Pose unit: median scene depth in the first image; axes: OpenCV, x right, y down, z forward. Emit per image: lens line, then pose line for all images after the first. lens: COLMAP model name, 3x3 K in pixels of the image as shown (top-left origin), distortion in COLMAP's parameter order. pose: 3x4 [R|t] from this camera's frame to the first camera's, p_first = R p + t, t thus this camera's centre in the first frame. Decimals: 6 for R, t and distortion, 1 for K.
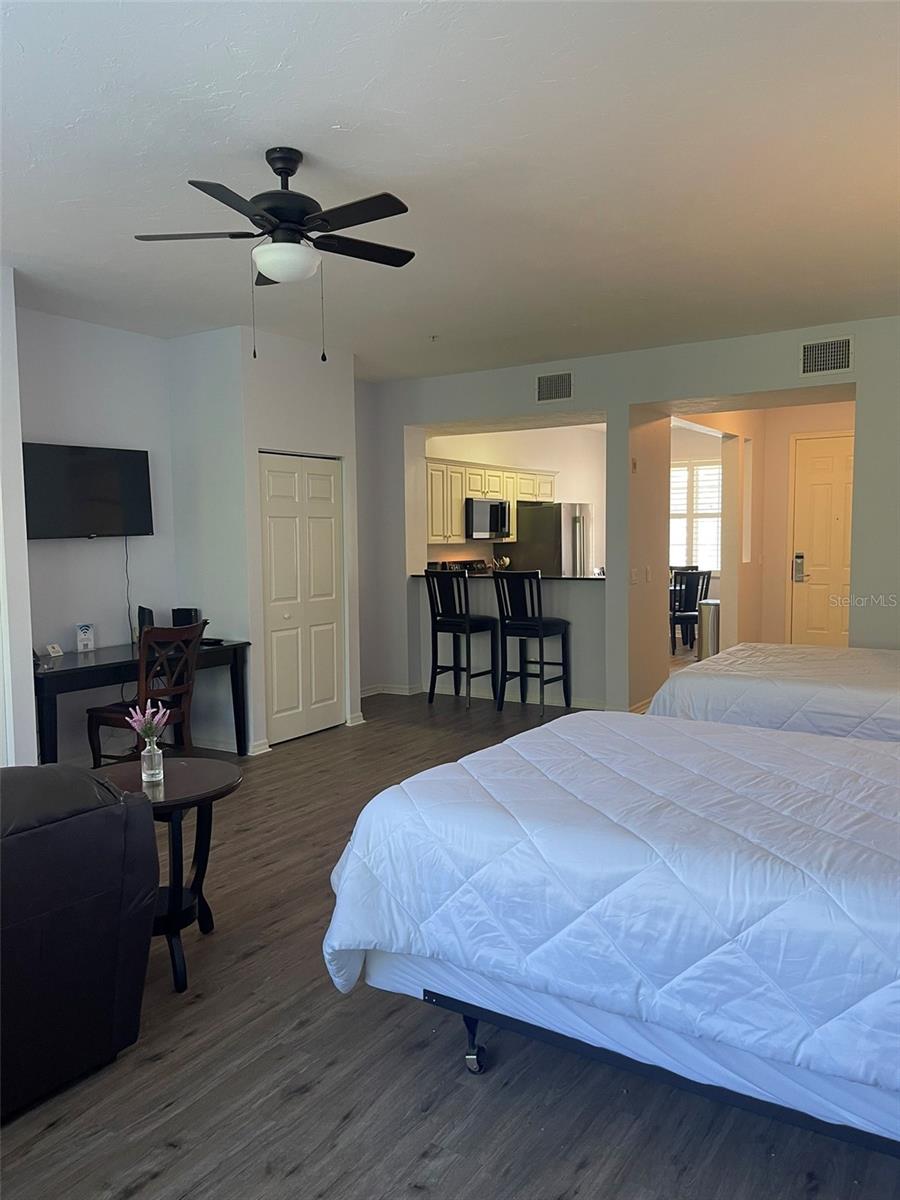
lens RADIAL K [[904.6, 0, 445.4], [0, 904.6, 607.0], [0, 0, 1]] dist [0.075278, -0.101820]
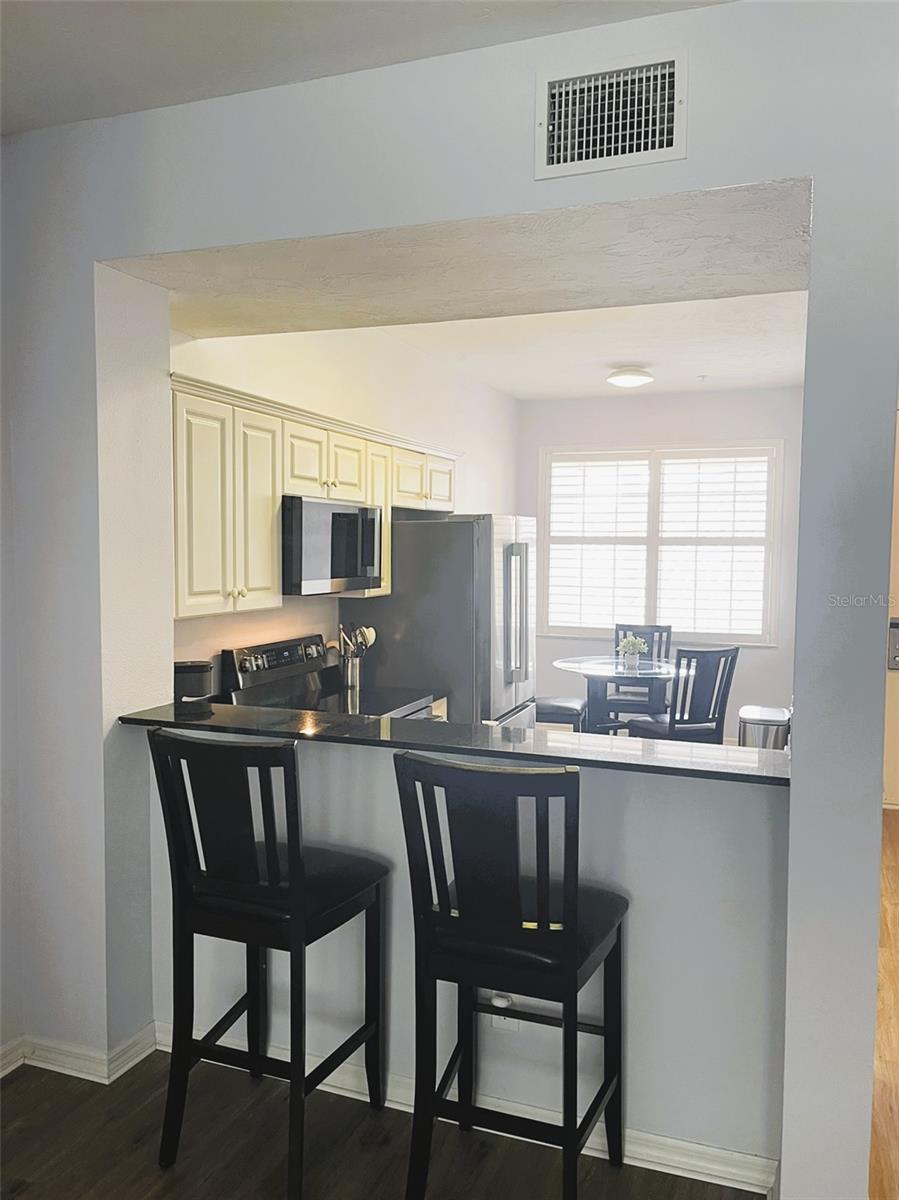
lens RADIAL K [[912.6, 0, 449.5], [0, 912.6, 600.0], [0, 0, 1]] dist [0.040517, -0.010338]
pose [[0.975785, 0.005226, 0.218668, 0.005778], [-0.001029, 0.999813, -0.019304, -0.063688], [-0.218728, 0.018612, 0.975608, 0.566365]]
